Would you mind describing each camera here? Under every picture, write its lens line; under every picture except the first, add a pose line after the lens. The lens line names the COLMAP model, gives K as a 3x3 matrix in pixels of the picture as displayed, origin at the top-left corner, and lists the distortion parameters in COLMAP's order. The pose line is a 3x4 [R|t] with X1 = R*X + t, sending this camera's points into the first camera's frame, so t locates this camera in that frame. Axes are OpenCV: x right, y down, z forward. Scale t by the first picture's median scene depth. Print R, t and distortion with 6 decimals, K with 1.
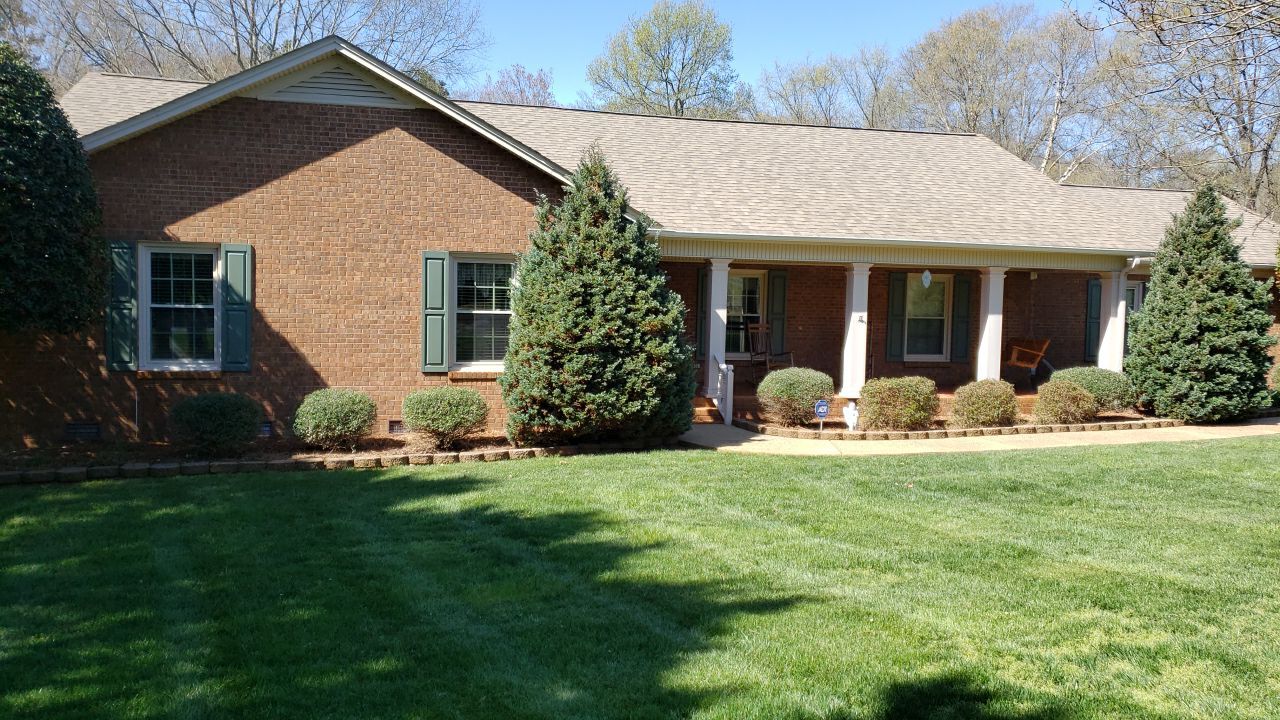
lens RADIAL K [[980.9, 0, 657.7], [0, 980.9, 361.2], [0, 0, 1]] dist [0.119039, -0.188323]
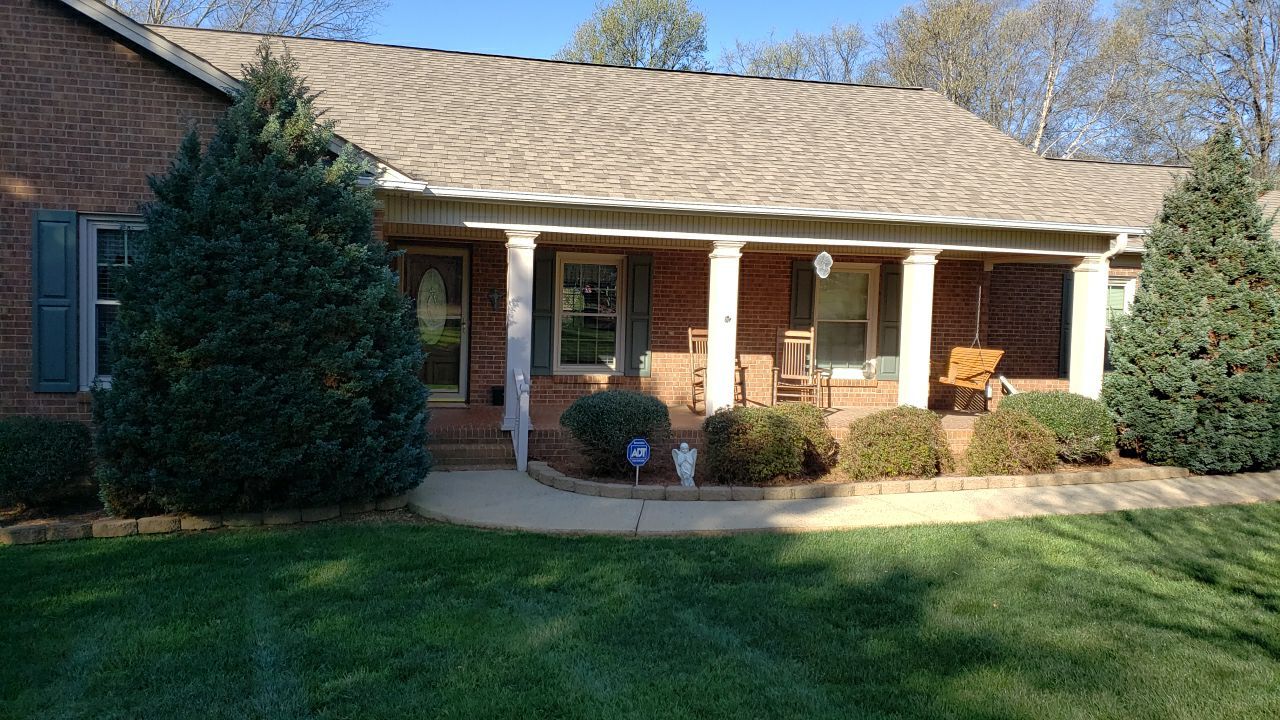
lens RADIAL K [[992.0, 0, 640.8], [0, 992.0, 364.7], [0, 0, 1]] dist [0.077693, -0.059796]
pose [[0.999806, 0.005753, -0.018843, 0.190060], [-0.005893, 0.999955, -0.007384, -0.006043], [0.018800, 0.007494, 0.999795, 0.347439]]
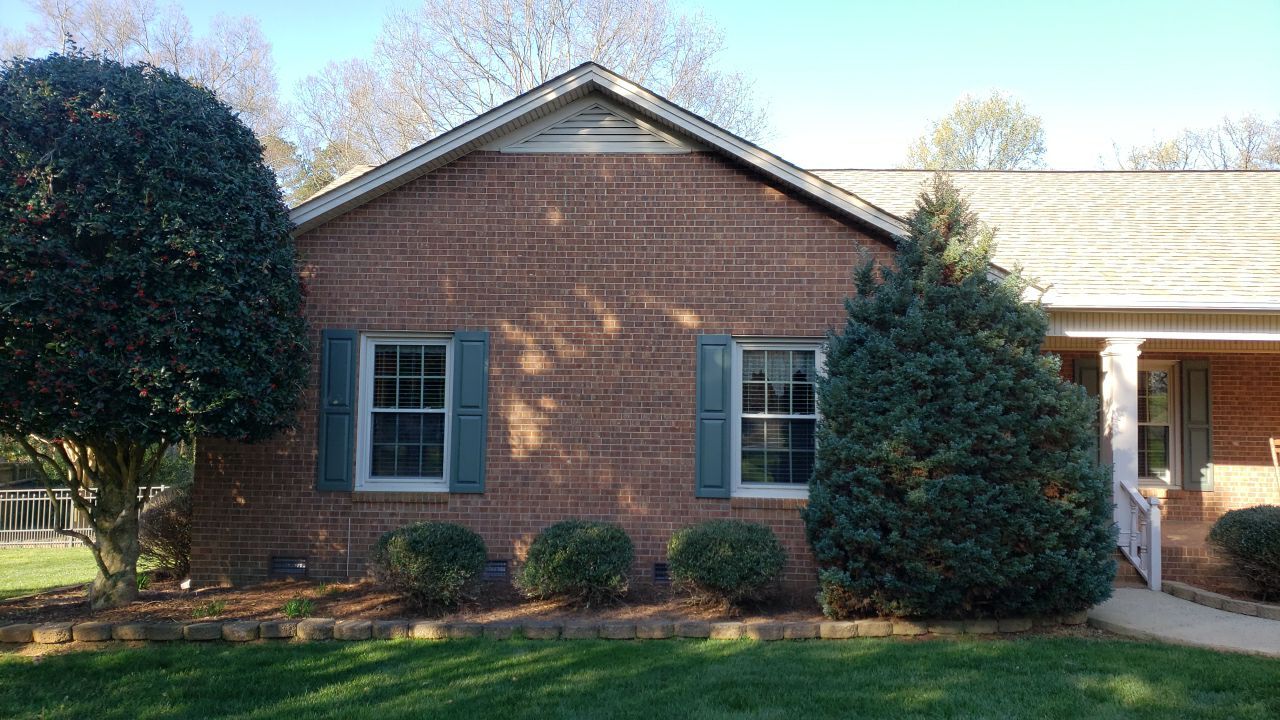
lens RADIAL K [[1002.8, 0, 640.0], [0, 1002.8, 360.0], [0, 0, 1]] dist [0.121606, -0.222673]
pose [[0.954604, -0.021924, -0.297069, -0.055754], [-0.014302, 0.992764, -0.119226, -0.001599], [0.297533, 0.118063, 0.947383, 0.278070]]
